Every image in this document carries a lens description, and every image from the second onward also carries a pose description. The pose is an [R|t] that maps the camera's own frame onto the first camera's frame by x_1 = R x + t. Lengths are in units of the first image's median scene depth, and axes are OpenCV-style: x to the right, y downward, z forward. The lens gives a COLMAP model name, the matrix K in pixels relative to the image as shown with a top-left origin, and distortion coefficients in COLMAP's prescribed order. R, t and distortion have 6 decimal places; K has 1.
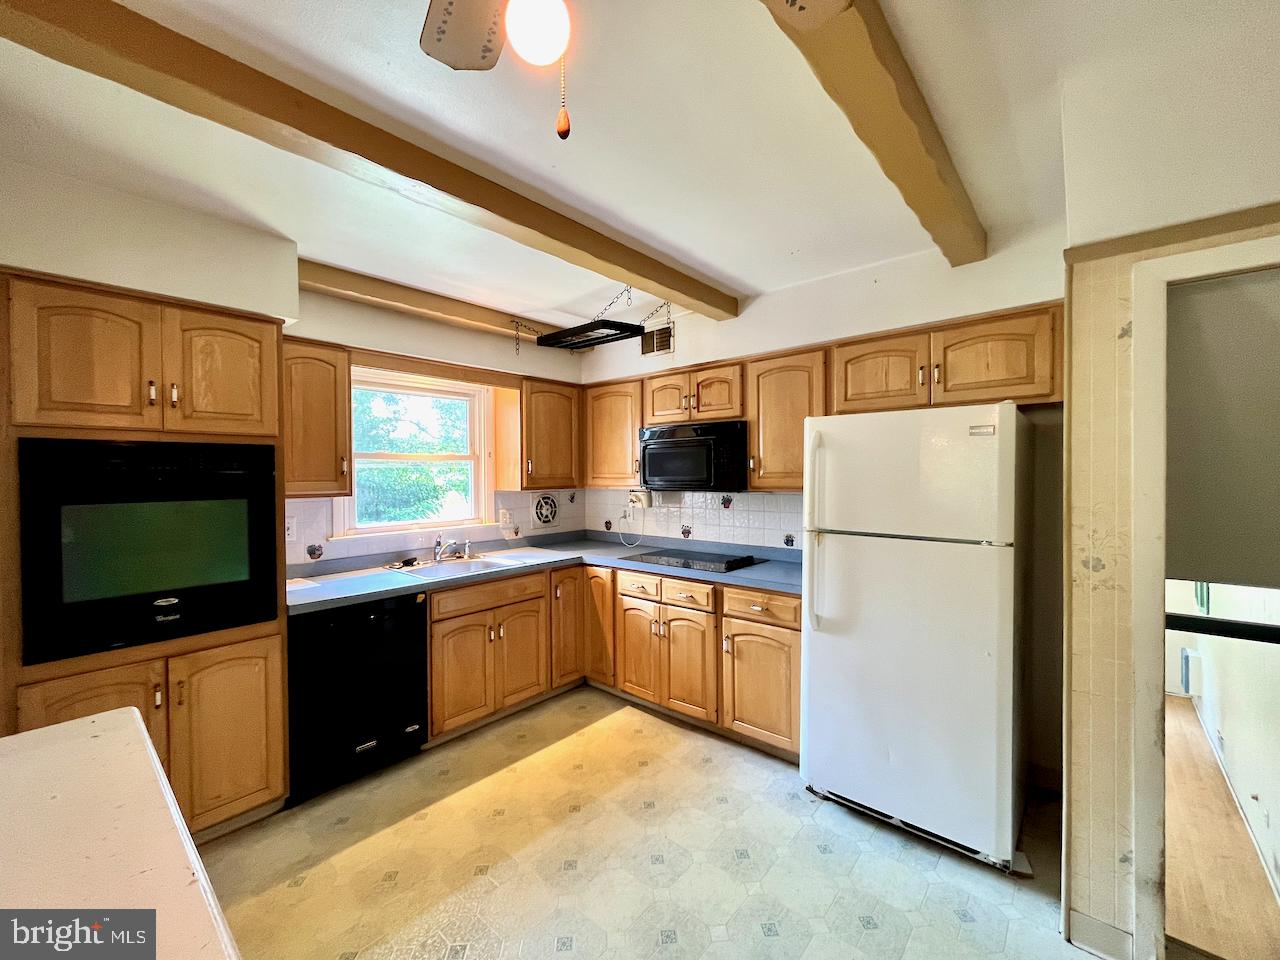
lens RADIAL K [[520.6, 0, 641.7], [0, 520.6, 480.1], [0, 0, 1]] dist [-0.002543, 0.001157]
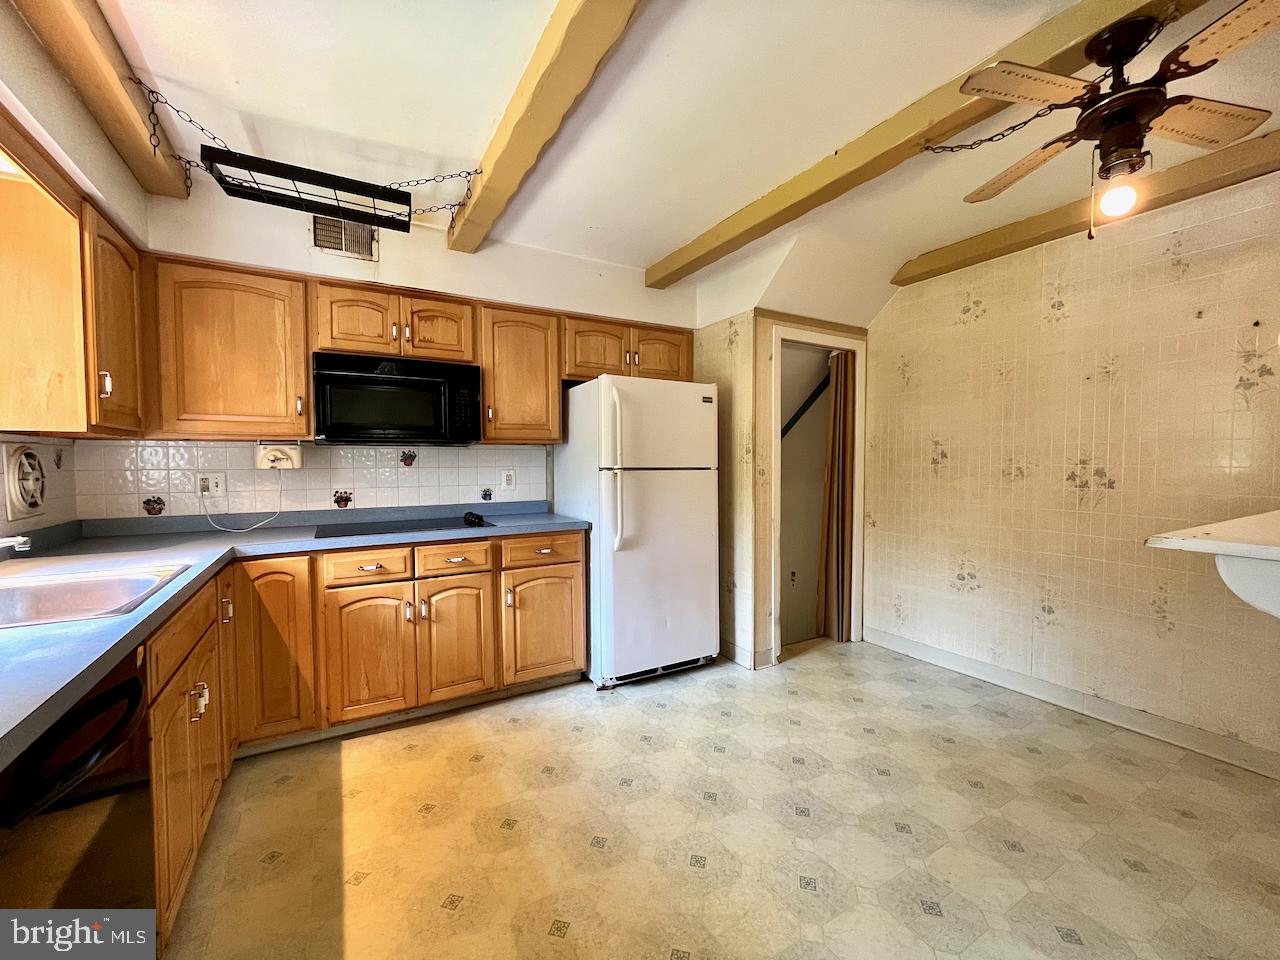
lens RADIAL K [[520.6, 0, 640.6], [0, 520.6, 477.6], [0, 0, 1]] dist [-0.002543, 0.001157]
pose [[0.324678, -0.027859, 0.945414, -0.604472], [0.012010, 0.999607, 0.025331, 0.065416], [-0.945748, 0.003130, 0.324885, 0.417534]]
